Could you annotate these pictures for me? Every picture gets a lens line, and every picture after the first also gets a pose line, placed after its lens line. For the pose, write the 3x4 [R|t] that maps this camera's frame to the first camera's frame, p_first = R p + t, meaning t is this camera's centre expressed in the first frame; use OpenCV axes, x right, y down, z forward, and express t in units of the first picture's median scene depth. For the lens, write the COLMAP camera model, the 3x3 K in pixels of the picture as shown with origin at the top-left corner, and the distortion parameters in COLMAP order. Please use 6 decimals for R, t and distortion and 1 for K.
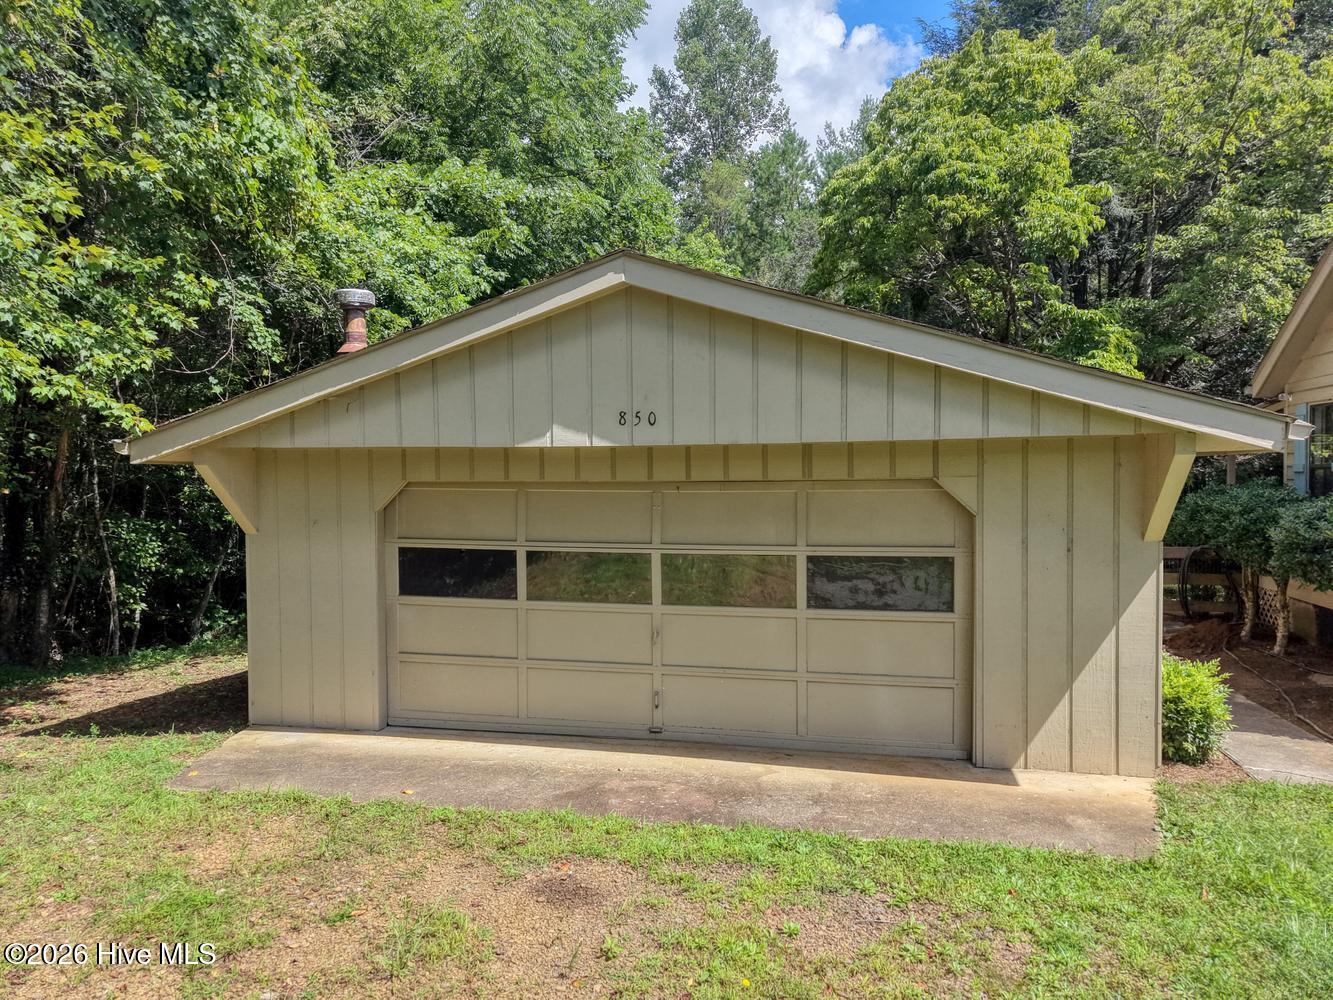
lens RADIAL K [[860.7, 0, 666.5], [0, 860.7, 500.0], [0, 0, 1]] dist [0.000902, 0.000085]
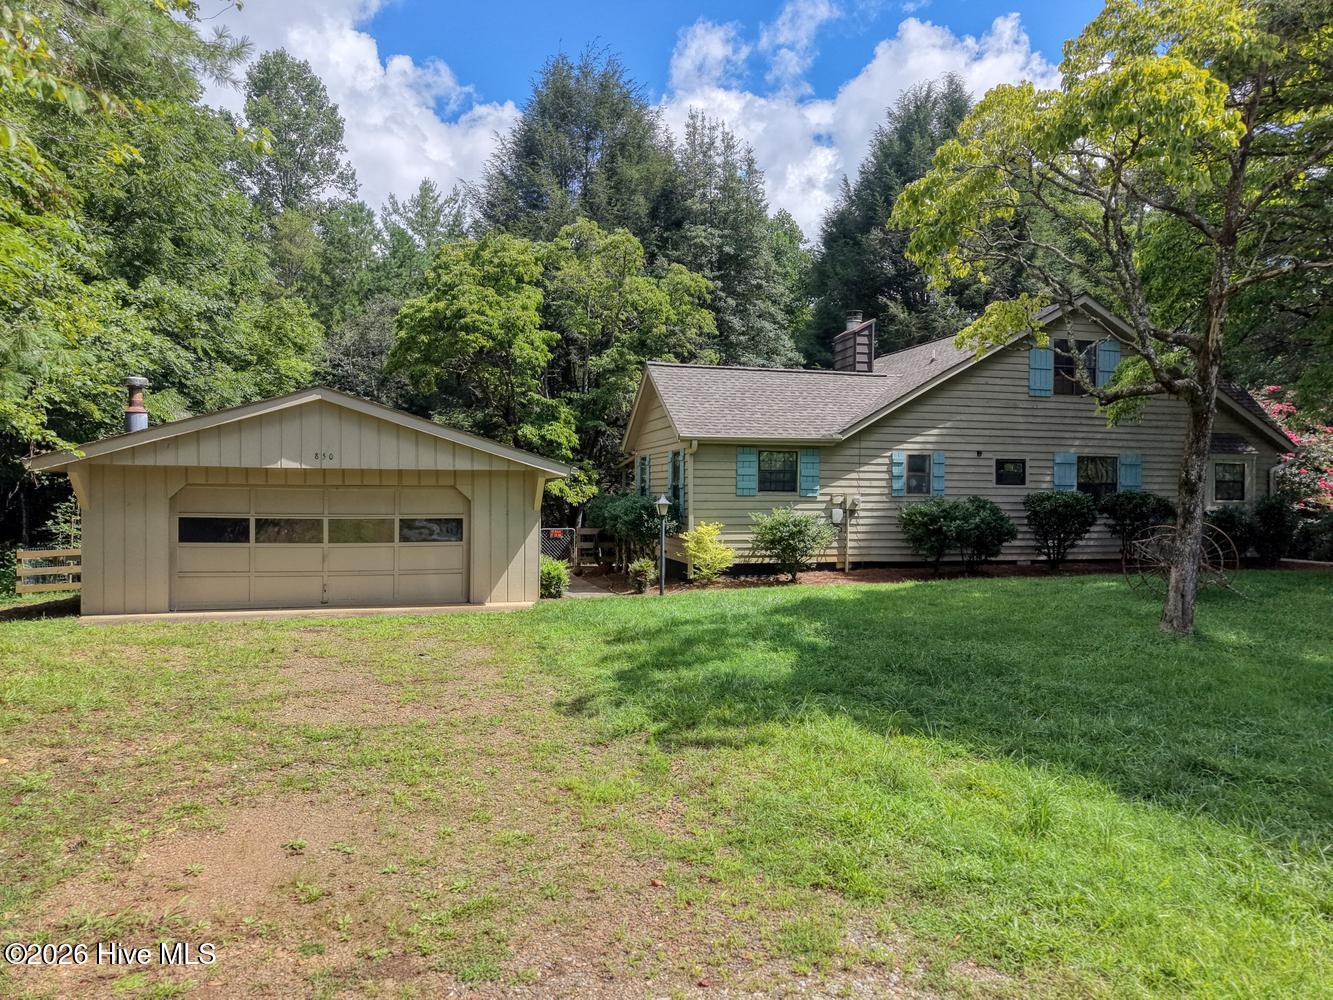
lens RADIAL K [[900.4, 0, 655.6], [0, 900.4, 503.7], [0, 0, 1]] dist [0.036424, 0.000943]
pose [[0.887466, 0.009270, 0.460780, -0.198456], [0.002806, 0.999670, -0.025516, 0.051882], [-0.460865, 0.023938, 0.887147, -0.848737]]
